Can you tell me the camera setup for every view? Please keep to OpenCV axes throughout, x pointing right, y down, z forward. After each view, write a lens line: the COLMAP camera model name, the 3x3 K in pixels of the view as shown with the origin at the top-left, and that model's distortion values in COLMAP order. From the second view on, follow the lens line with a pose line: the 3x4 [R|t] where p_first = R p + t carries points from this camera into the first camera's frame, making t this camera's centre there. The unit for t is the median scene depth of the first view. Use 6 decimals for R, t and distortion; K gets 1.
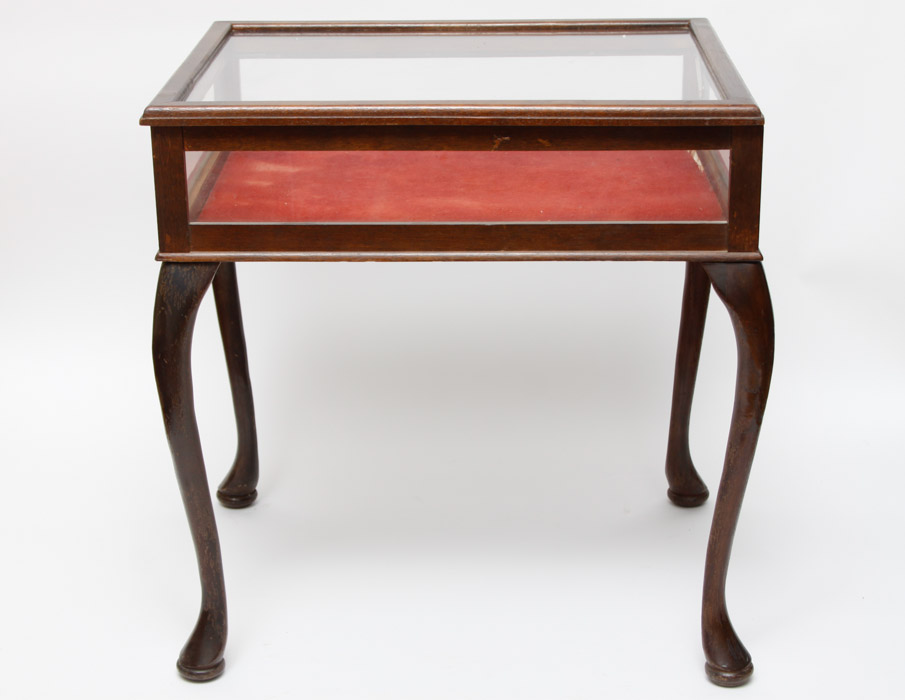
lens RADIAL K [[1871.5, 0, 452.5], [0, 1871.5, 350.0], [0, 0, 1]] dist [0.025749, -0.118191]
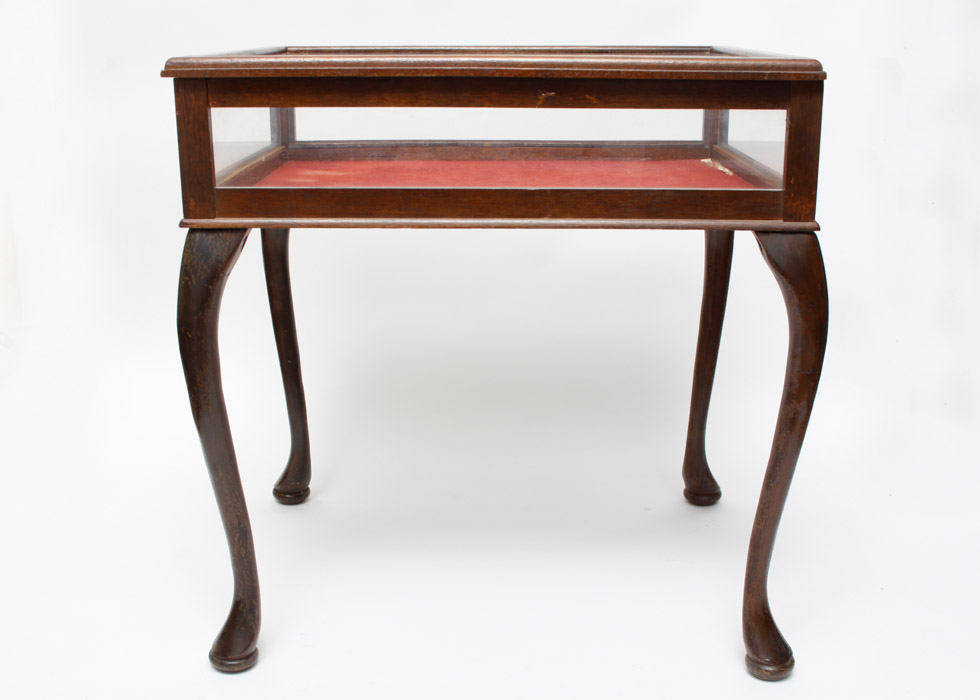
lens RADIAL K [[1169.5, 0, 490.0], [0, 1169.5, 350.0], [0, 0, 1]] dist [-0.071402, 0.012026]
pose [[0.999962, 0.006382, 0.005890, -0.004512], [-0.005965, 0.997652, -0.068232, 0.053626], [-0.006312, 0.068194, 0.997652, 0.417781]]
